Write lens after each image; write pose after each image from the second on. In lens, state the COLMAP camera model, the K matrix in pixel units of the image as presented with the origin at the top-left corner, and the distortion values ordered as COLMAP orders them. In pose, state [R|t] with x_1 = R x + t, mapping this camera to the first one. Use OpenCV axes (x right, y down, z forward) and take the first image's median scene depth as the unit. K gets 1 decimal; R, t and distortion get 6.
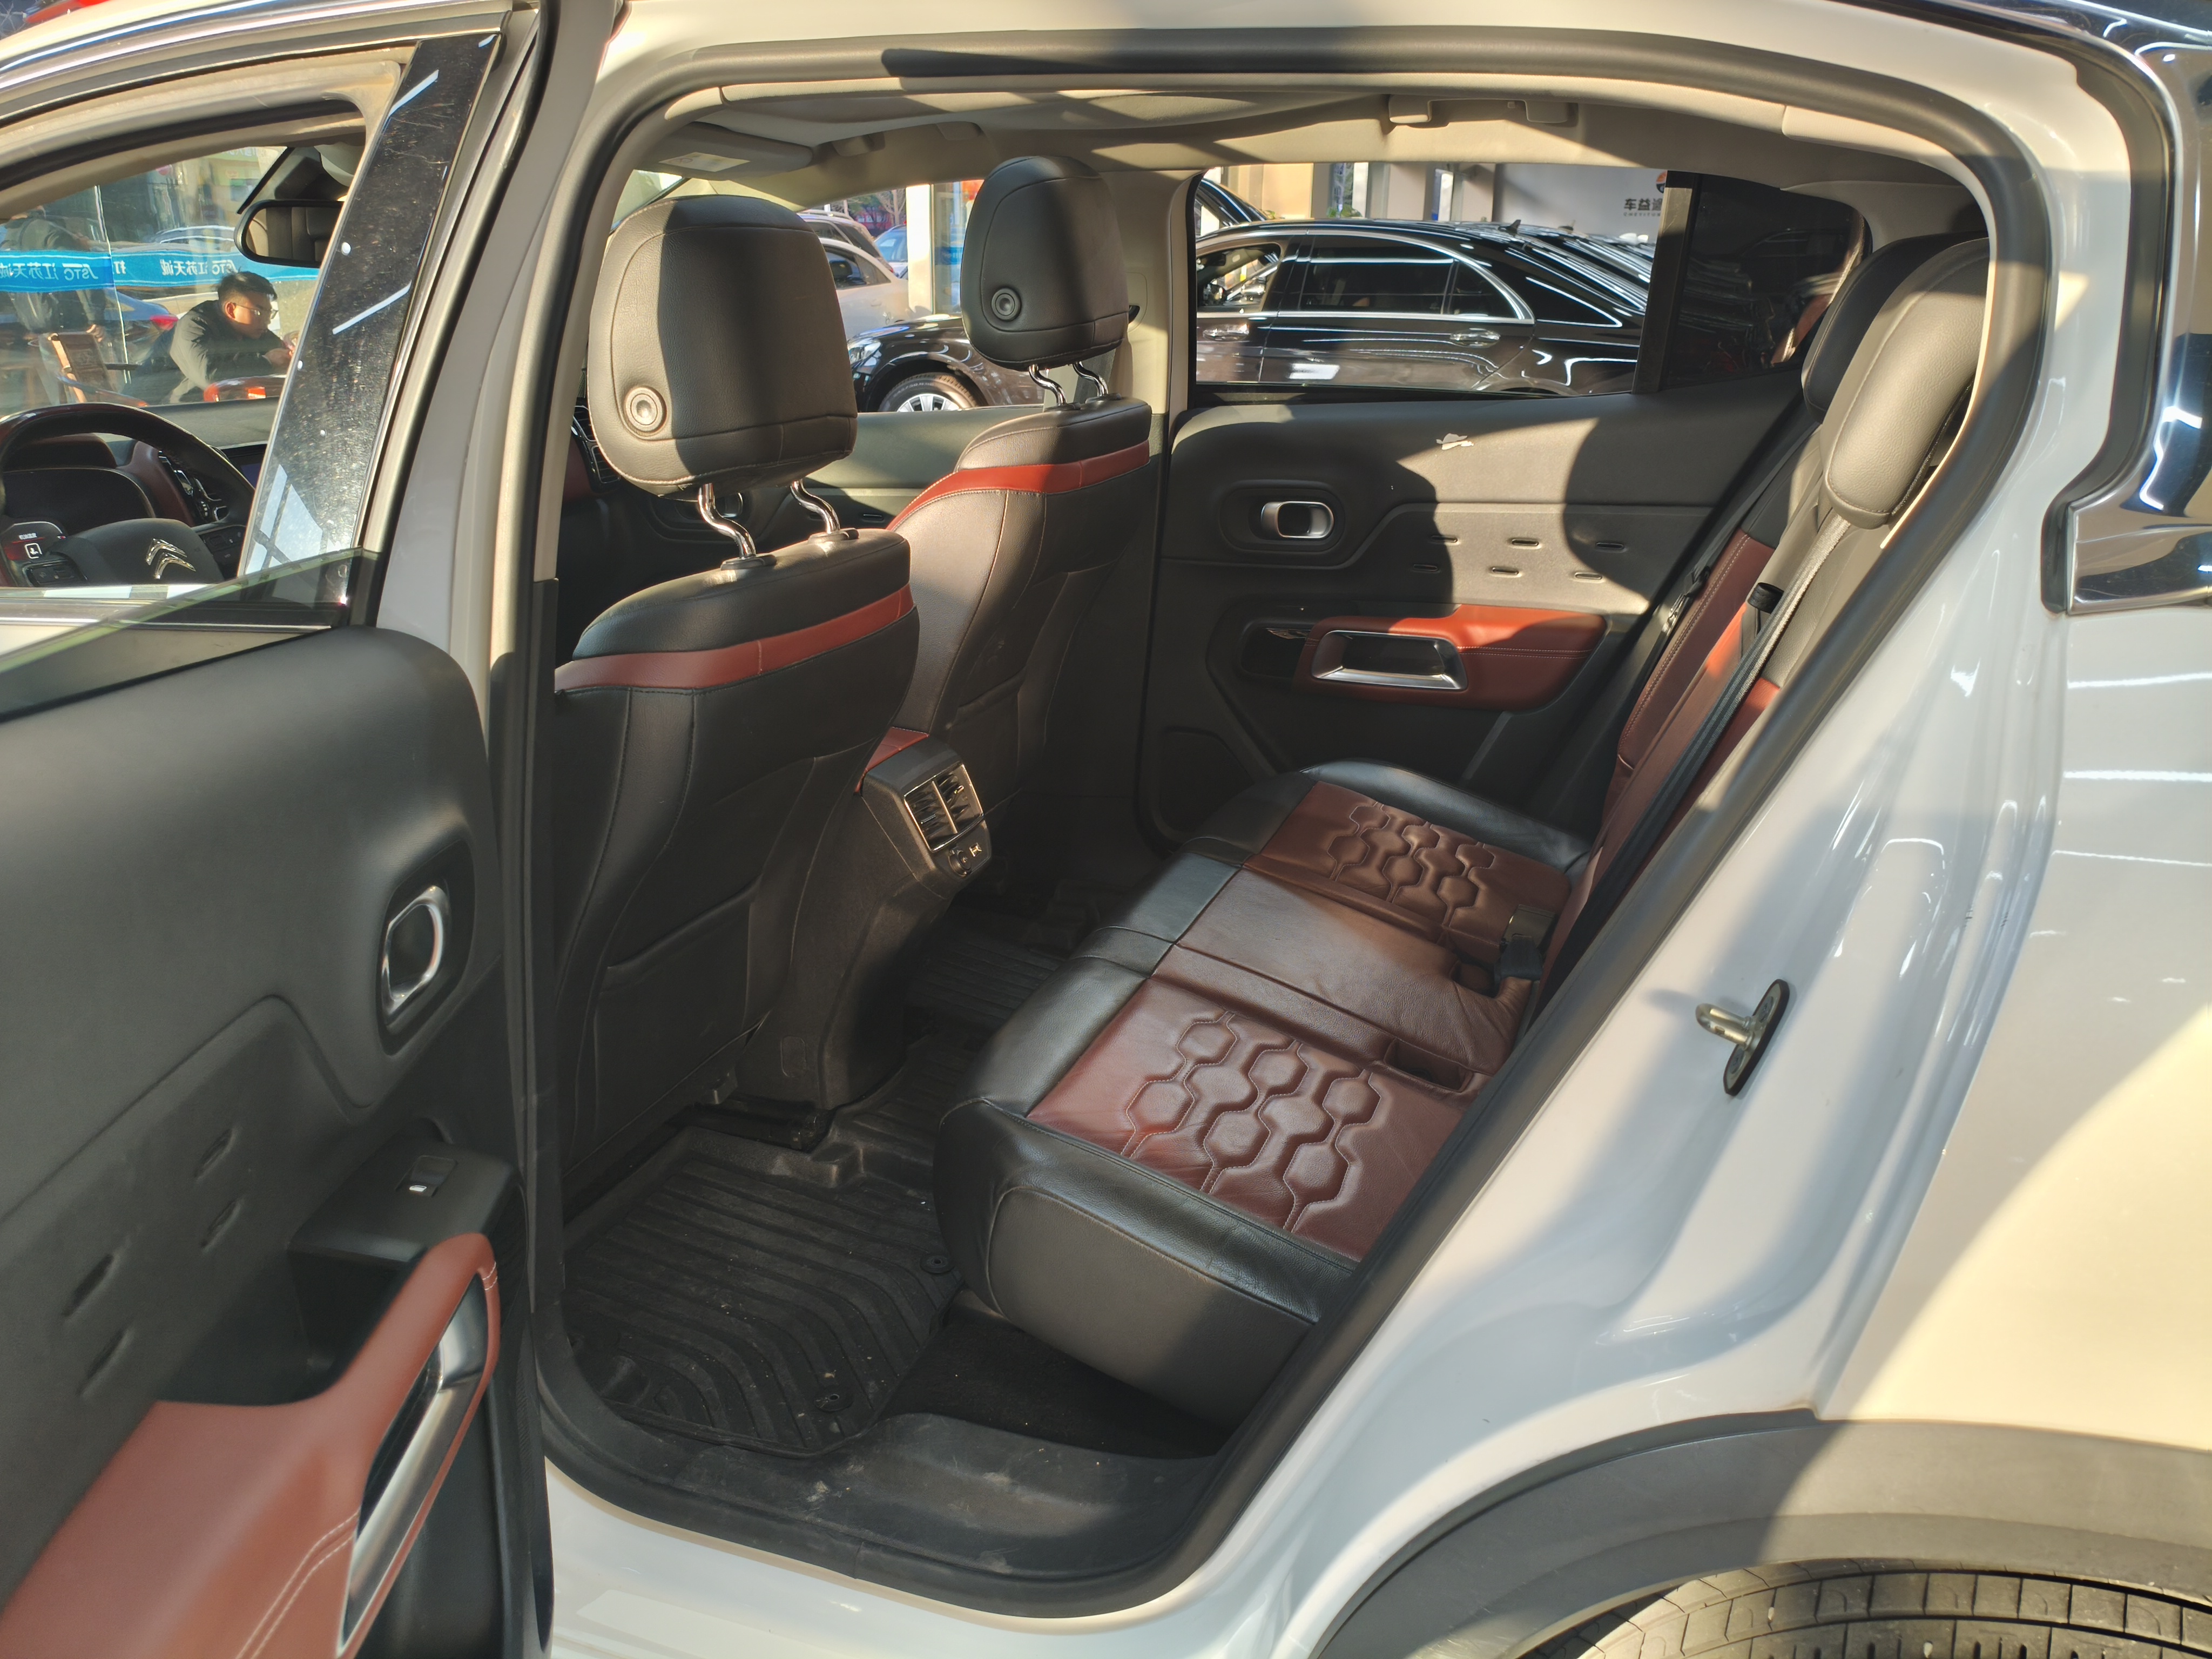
lens RADIAL K [[1722.6, 0, 1106.0], [0, 1722.6, 829.5], [0, 0, 1]] dist [-0.005136, -0.006696]
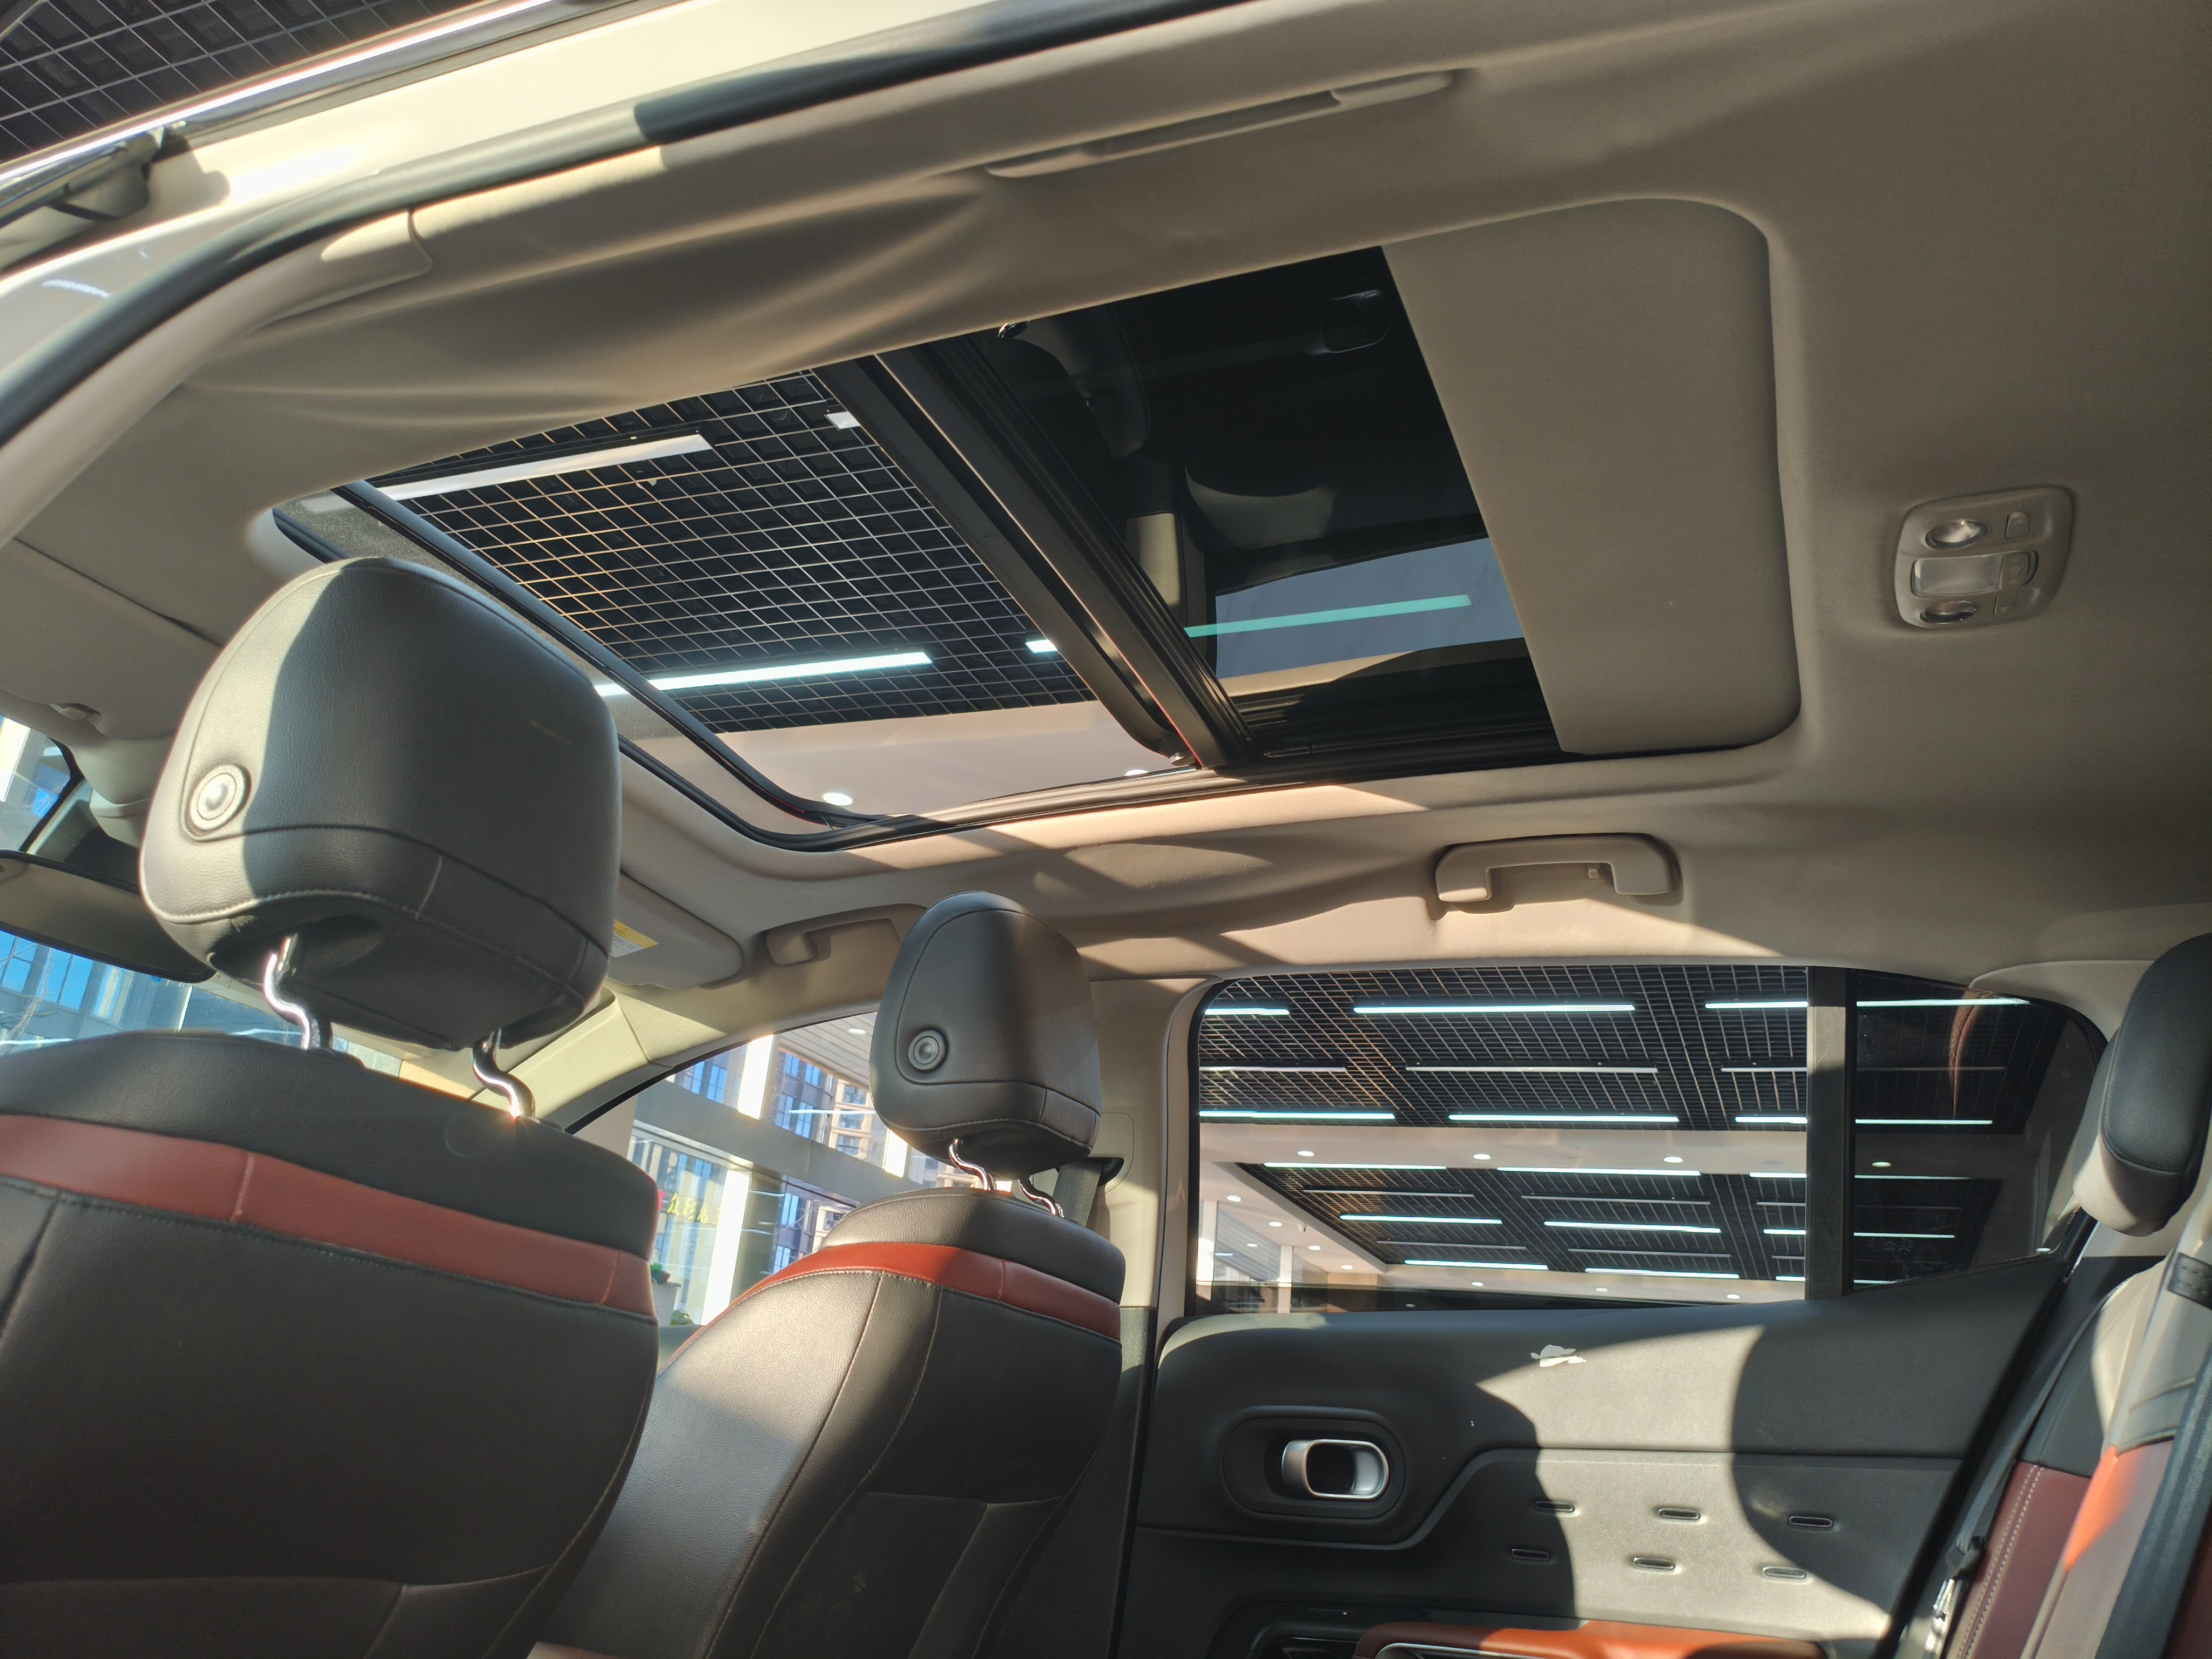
lens RADIAL K [[1722.6, 0, 1106.0], [0, 1722.6, 829.5], [0, 0, 1]] dist [-0.005136, -0.006696]
pose [[0.997375, 0.051197, -0.051200, 0.043641], [-0.072163, 0.760776, -0.644990, 0.076780], [0.005930, 0.646992, 0.762474, 0.324767]]
